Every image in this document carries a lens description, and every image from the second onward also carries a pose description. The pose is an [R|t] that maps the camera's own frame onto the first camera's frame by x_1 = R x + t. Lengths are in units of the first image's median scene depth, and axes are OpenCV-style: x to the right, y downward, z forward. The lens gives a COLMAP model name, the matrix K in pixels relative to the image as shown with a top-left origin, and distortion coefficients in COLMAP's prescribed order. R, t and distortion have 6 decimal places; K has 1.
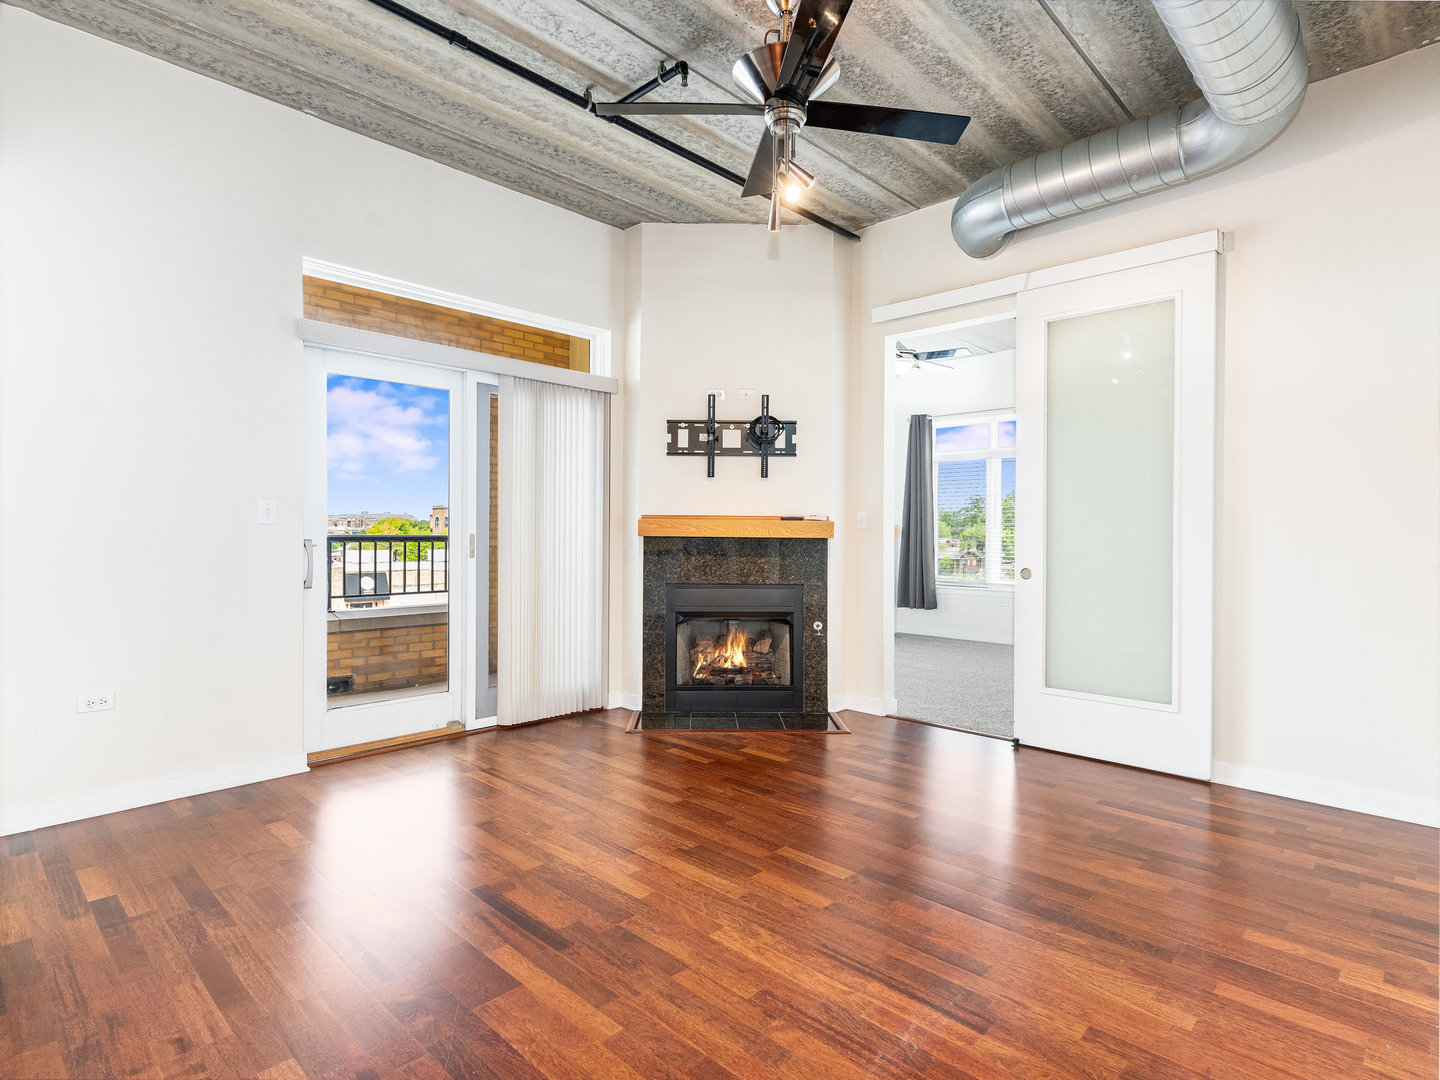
lens RADIAL K [[773.2, 0, 712.3], [0, 773.2, 534.8], [0, 0, 1]] dist [0.004734, -0.003984]
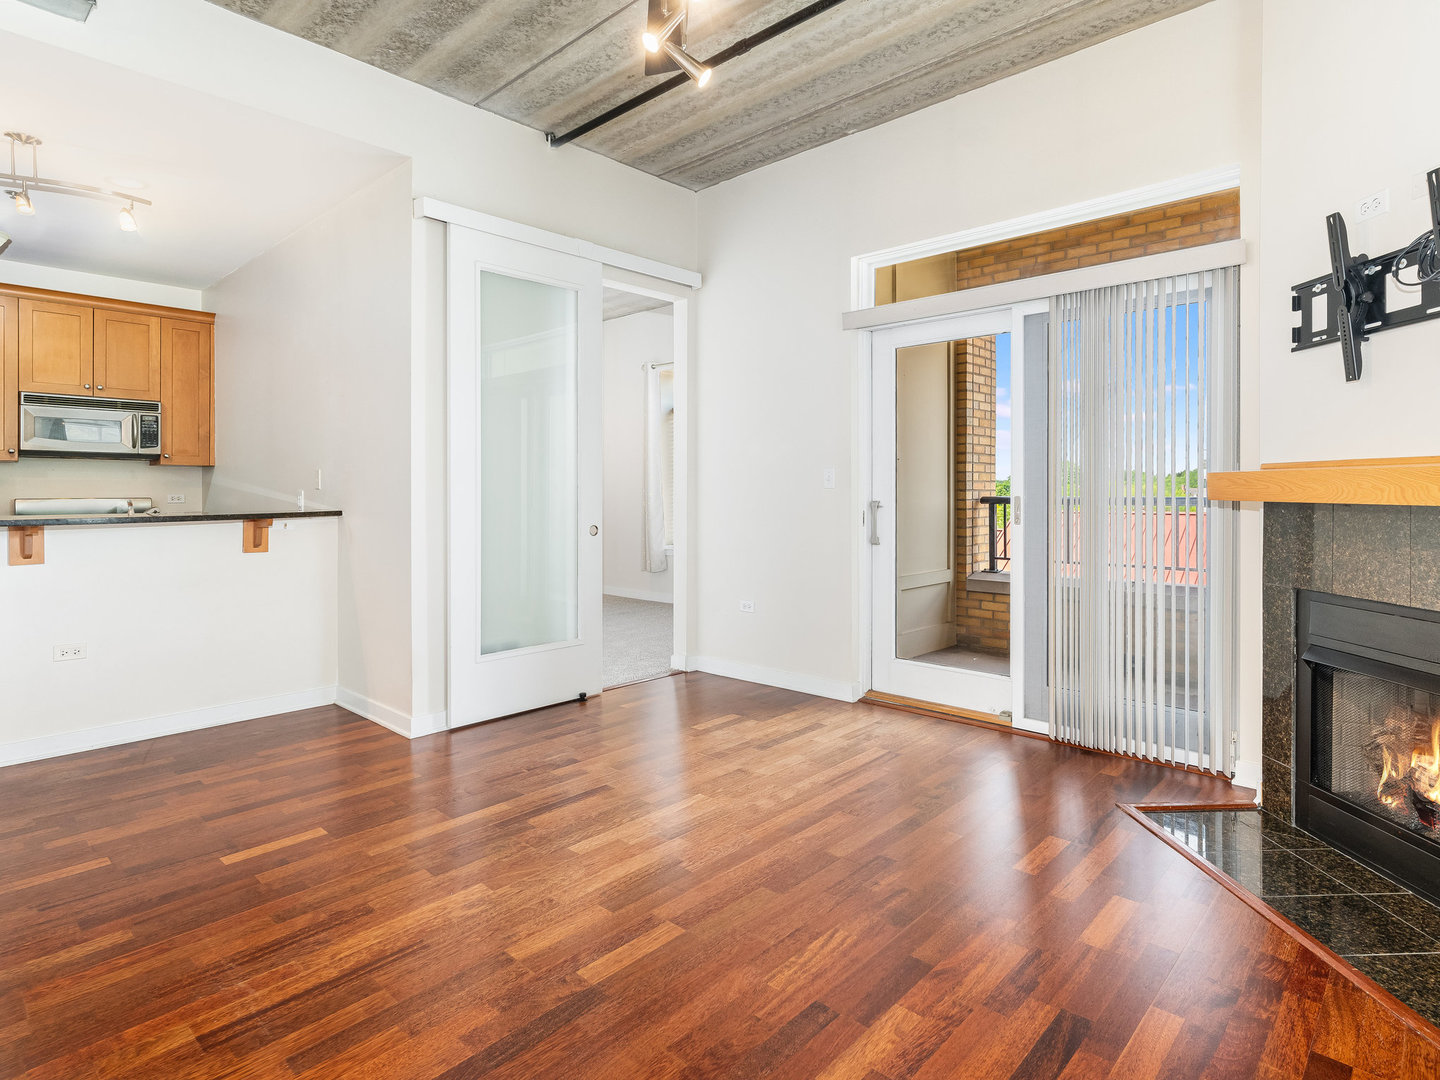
lens RADIAL K [[773.2, 0, 725.1], [0, 773.2, 493.6], [0, 0, 1]] dist [0.004734, -0.003984]
pose [[0.022827, -0.002087, -0.999737, 0.477066], [-0.000035, 0.999998, -0.002088, -0.002611], [0.999739, 0.000083, 0.022827, 0.594231]]
